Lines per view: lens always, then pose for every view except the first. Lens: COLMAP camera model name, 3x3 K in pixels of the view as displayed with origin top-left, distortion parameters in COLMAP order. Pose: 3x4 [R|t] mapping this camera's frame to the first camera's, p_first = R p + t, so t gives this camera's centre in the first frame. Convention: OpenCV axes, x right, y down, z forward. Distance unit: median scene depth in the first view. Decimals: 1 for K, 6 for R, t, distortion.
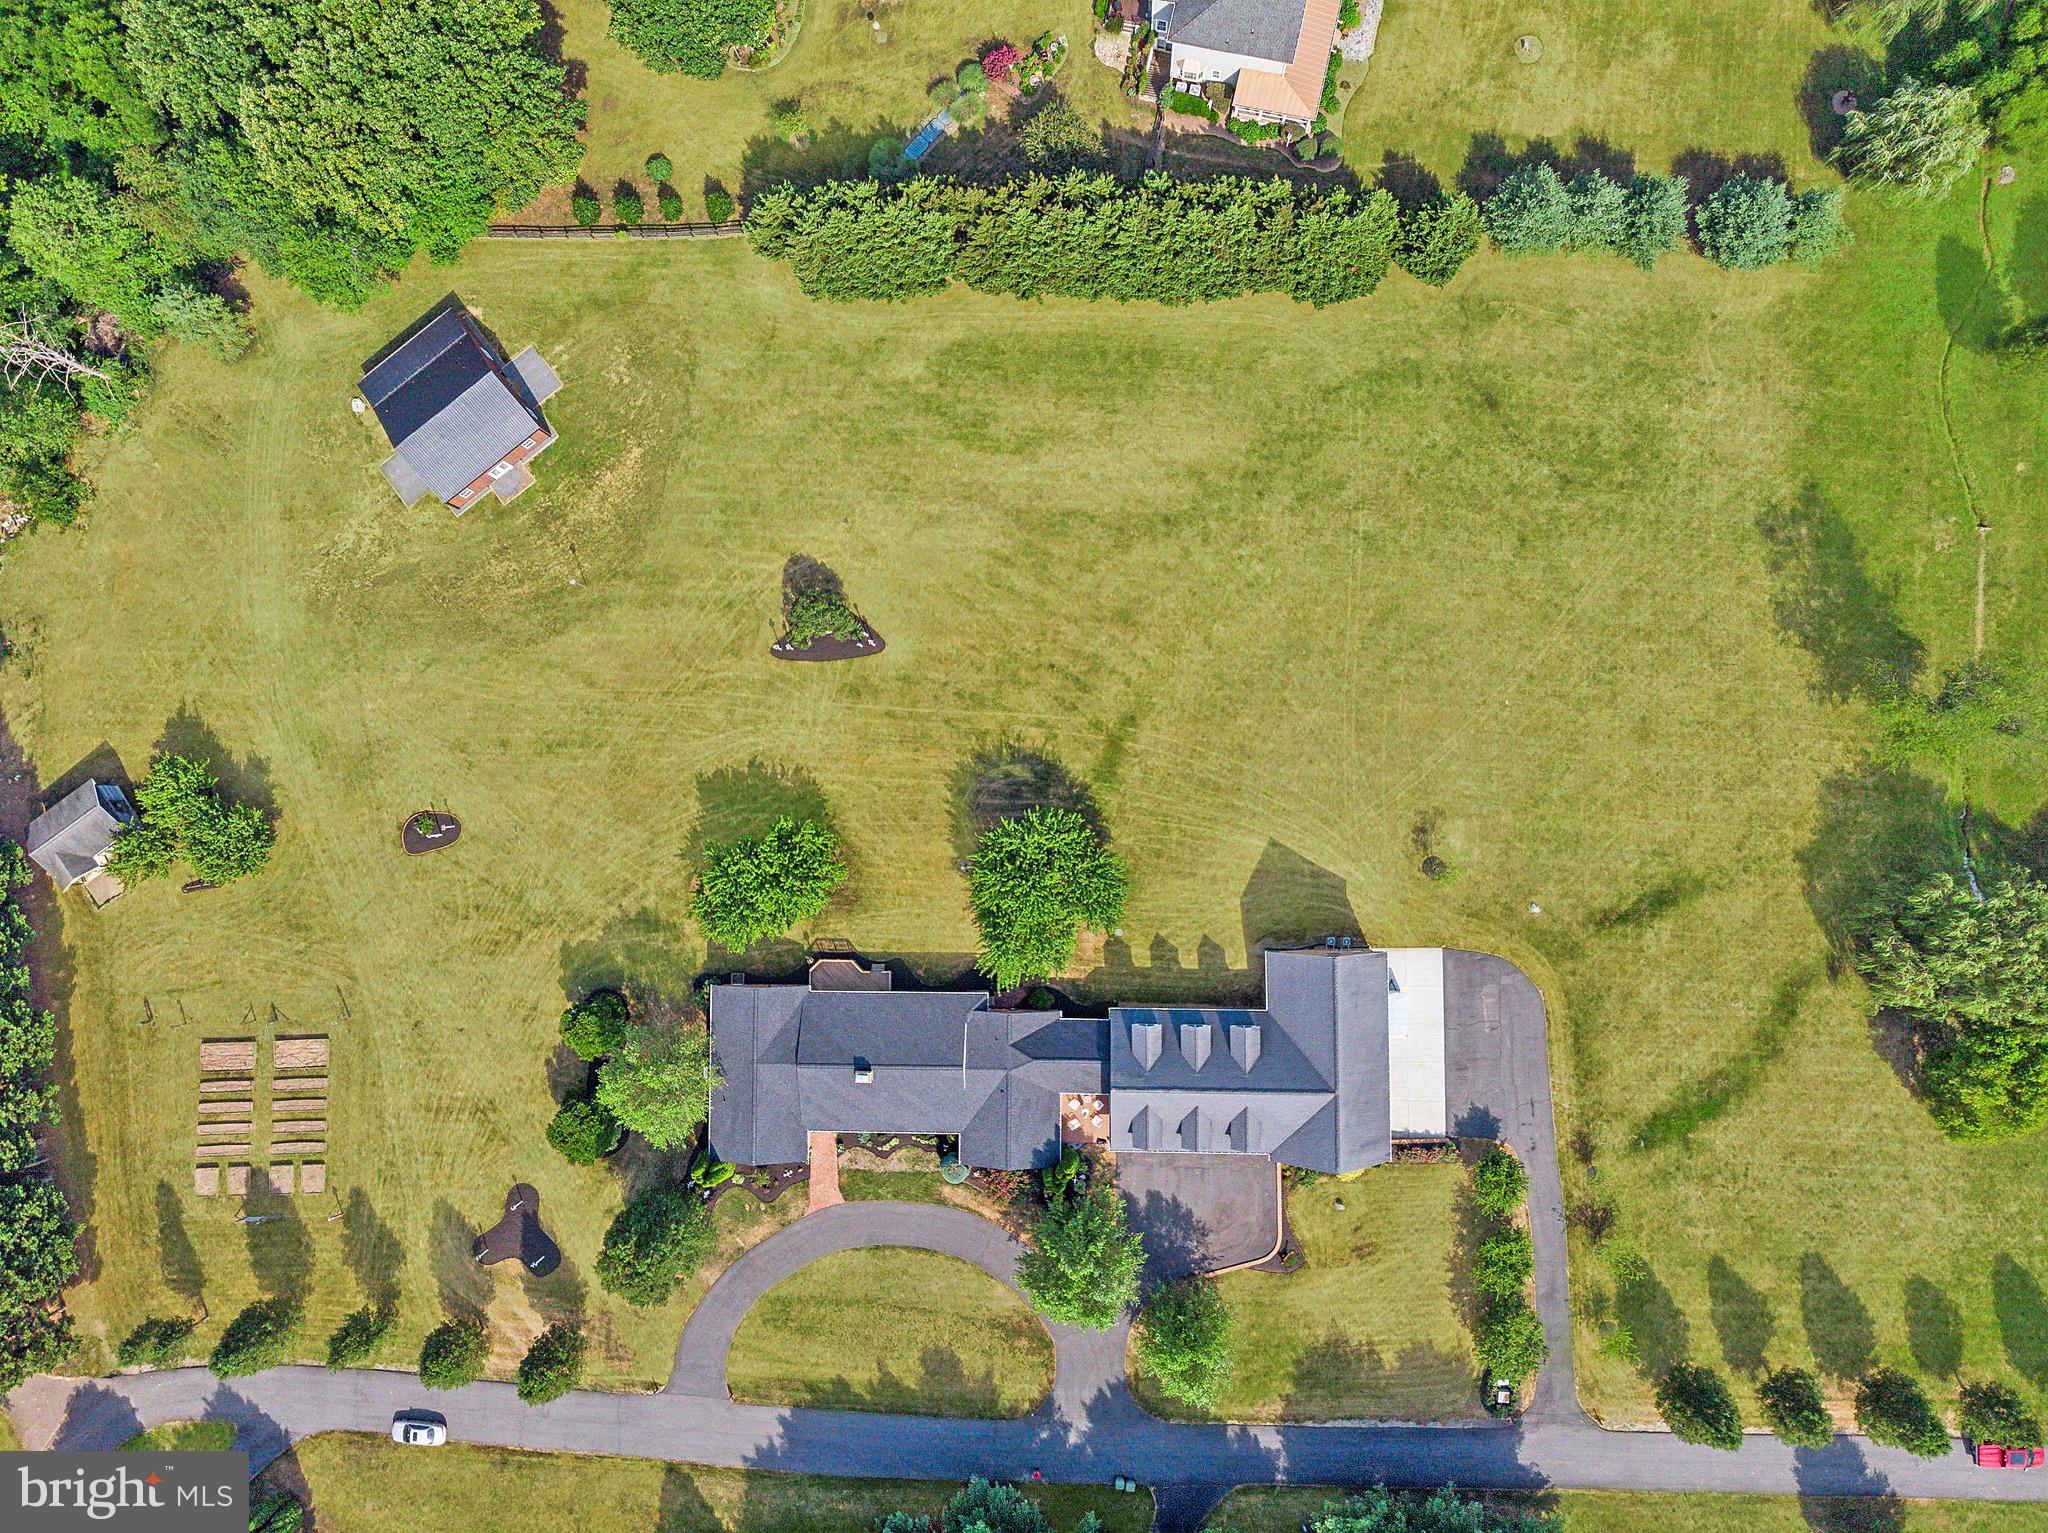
lens RADIAL K [[1437.3, 0, 1024.0], [0, 1437.3, 766.5], [0, 0, 1]] dist [-0.012189, 0.000050]
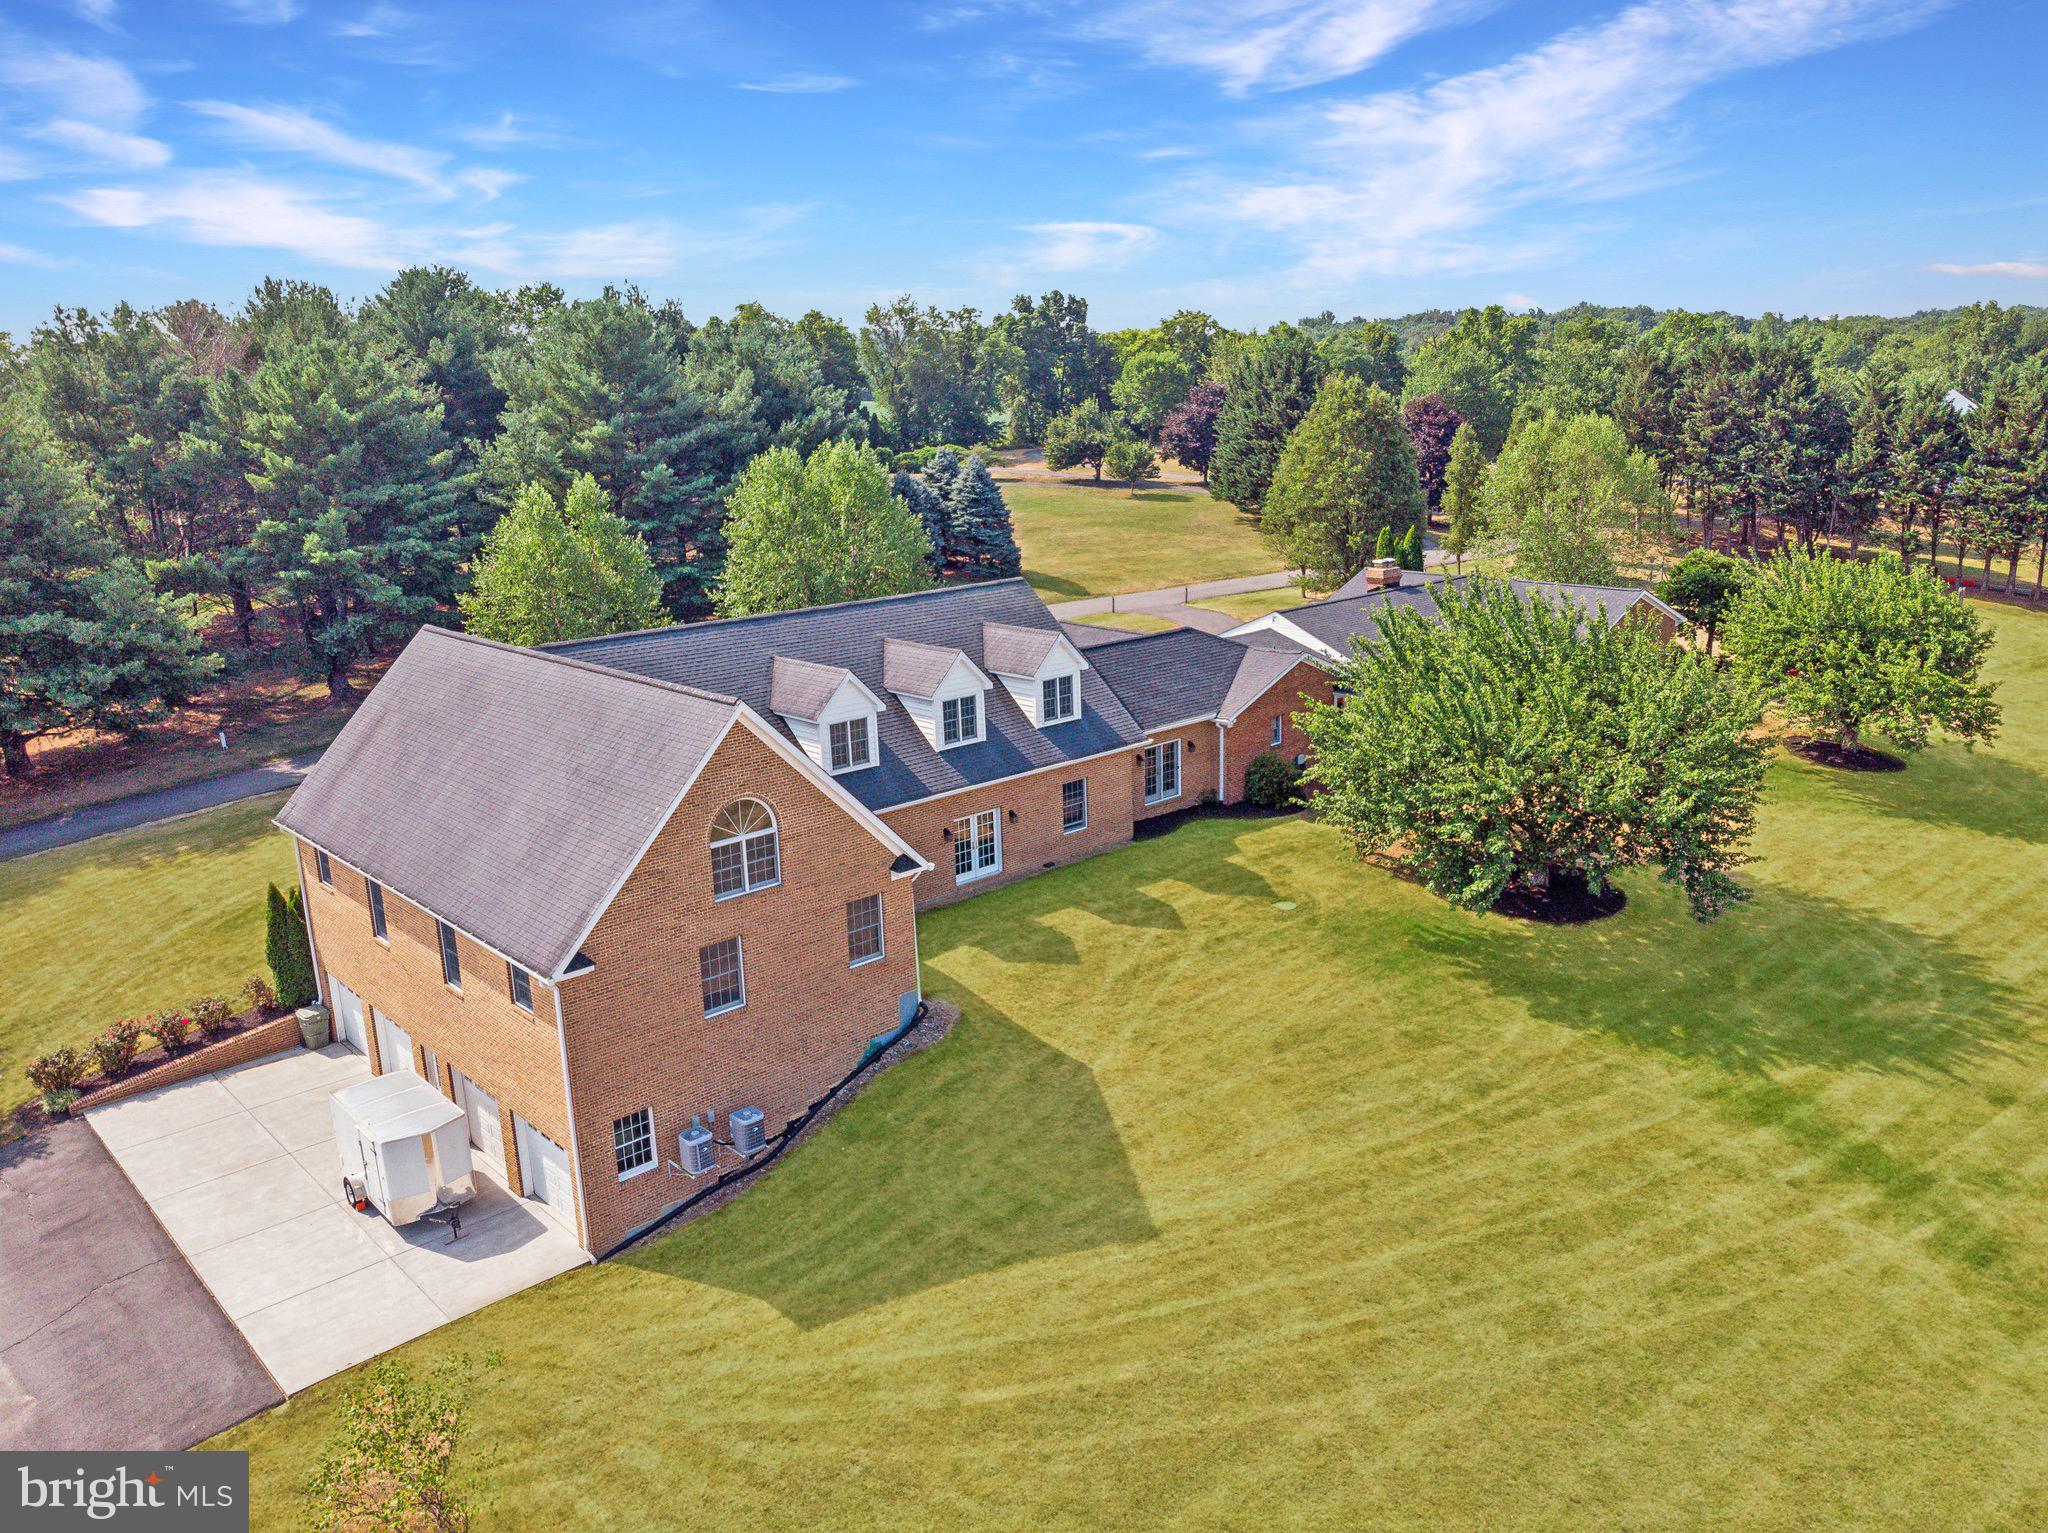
lens RADIAL K [[1491.1, 0, 1024.0], [0, 1491.1, 766.5], [0, 0, 1]] dist [-0.002408, -0.002007]
pose [[-0.745160, 0.242257, -0.621327, 0.317647], [-0.658820, -0.122961, 0.742183, -0.097871], [0.103400, 0.962389, 0.251229, 0.850284]]
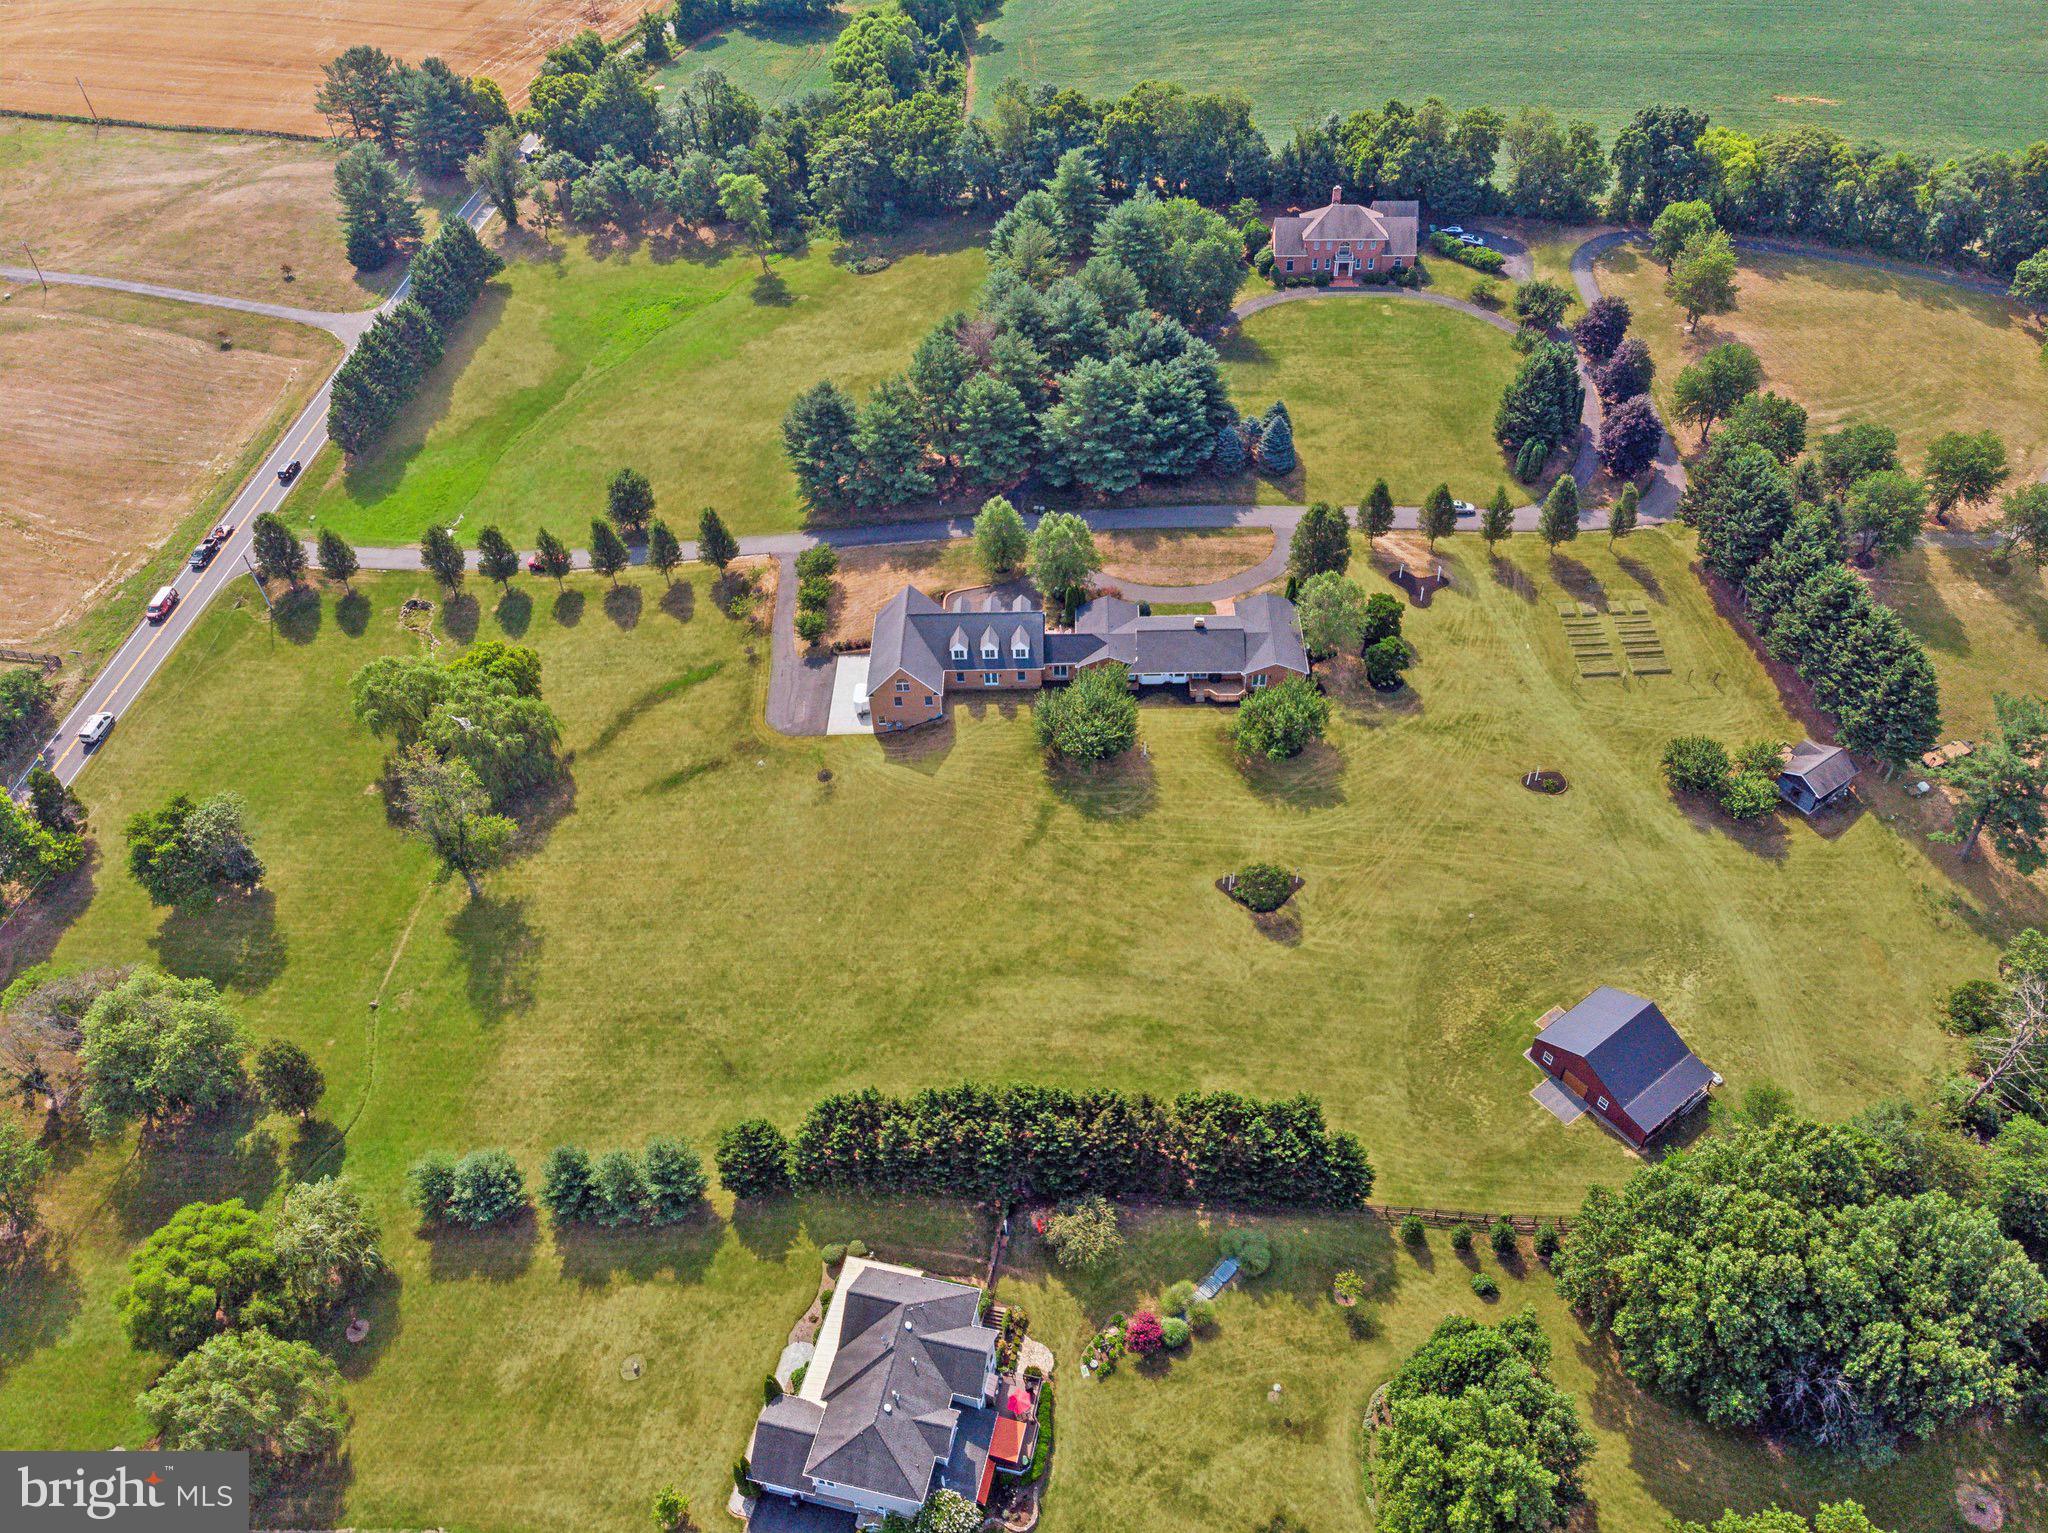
lens RADIAL K [[1491.1, 0, 1024.0], [0, 1491.1, 766.5], [0, 0, 1]] dist [-0.002408, -0.002007]
pose [[-0.995002, 0.057573, 0.081585, -0.040691], [0.021108, -0.677314, 0.735391, -1.025728], [0.097597, 0.733438, 0.672713, -0.008824]]
